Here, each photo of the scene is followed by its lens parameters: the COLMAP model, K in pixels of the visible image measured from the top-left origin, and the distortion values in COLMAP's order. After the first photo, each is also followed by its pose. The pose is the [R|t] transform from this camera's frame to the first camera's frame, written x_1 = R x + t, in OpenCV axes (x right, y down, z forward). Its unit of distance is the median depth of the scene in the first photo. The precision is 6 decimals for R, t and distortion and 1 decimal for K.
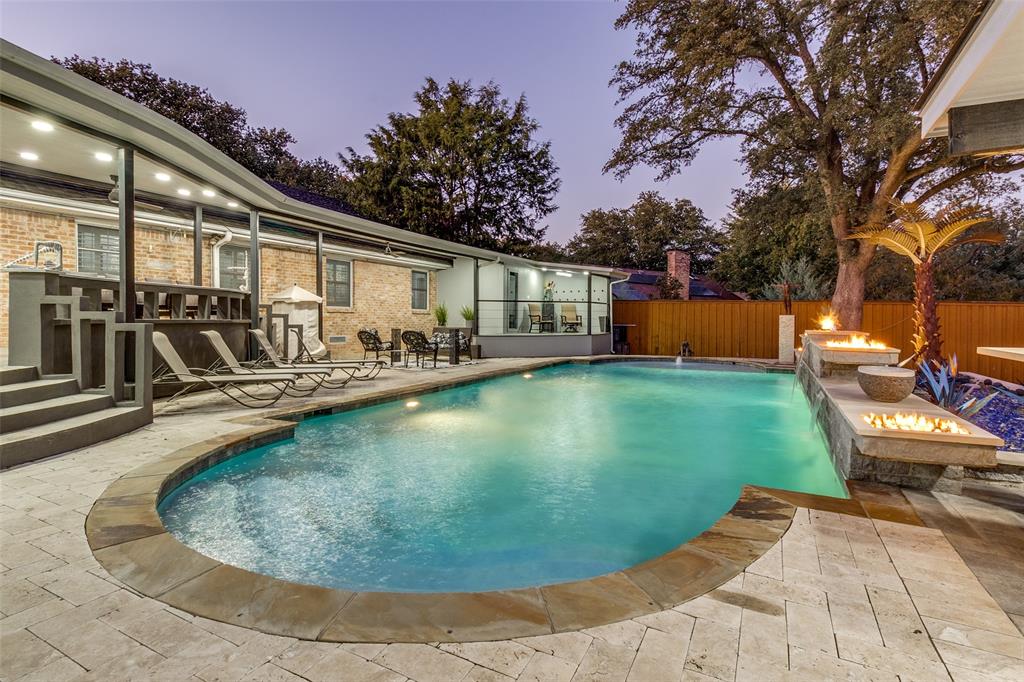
lens RADIAL K [[502.4, 0, 512.7], [0, 502.4, 323.1], [0, 0, 1]] dist [-0.004829, -0.000926]
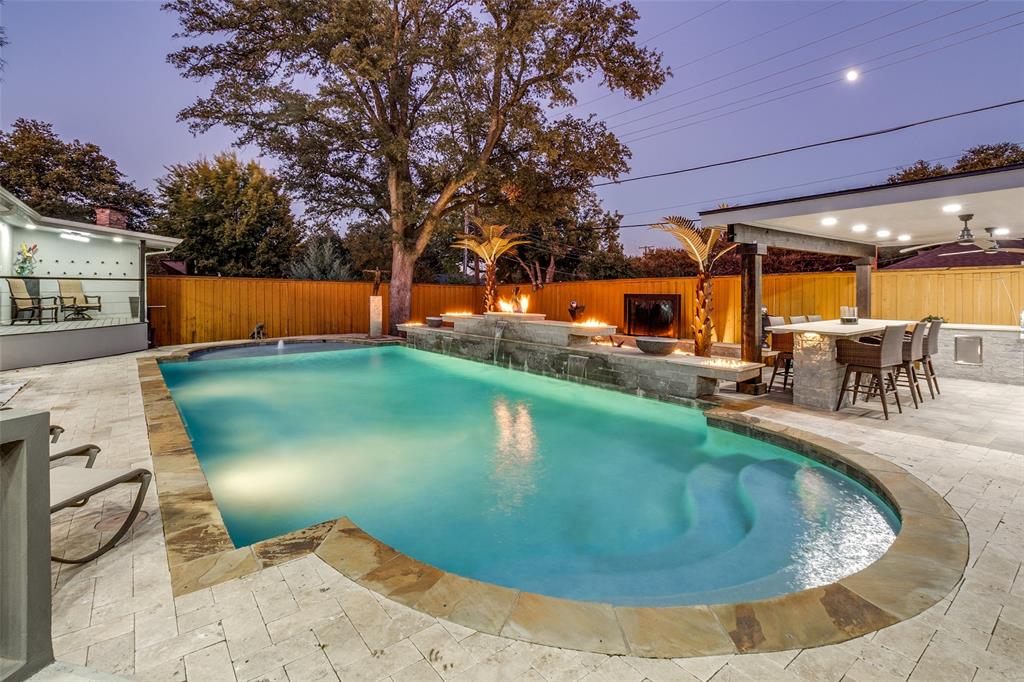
lens RADIAL K [[484.0, 0, 512.3], [0, 484.0, 290.7], [0, 0, 1]] dist [0.001209, 0.000544]
pose [[0.414286, -0.004876, 0.910134, -0.259214], [0.005609, 0.999980, 0.002805, -0.021952], [-0.910130, 0.003943, 0.414305, 0.169655]]
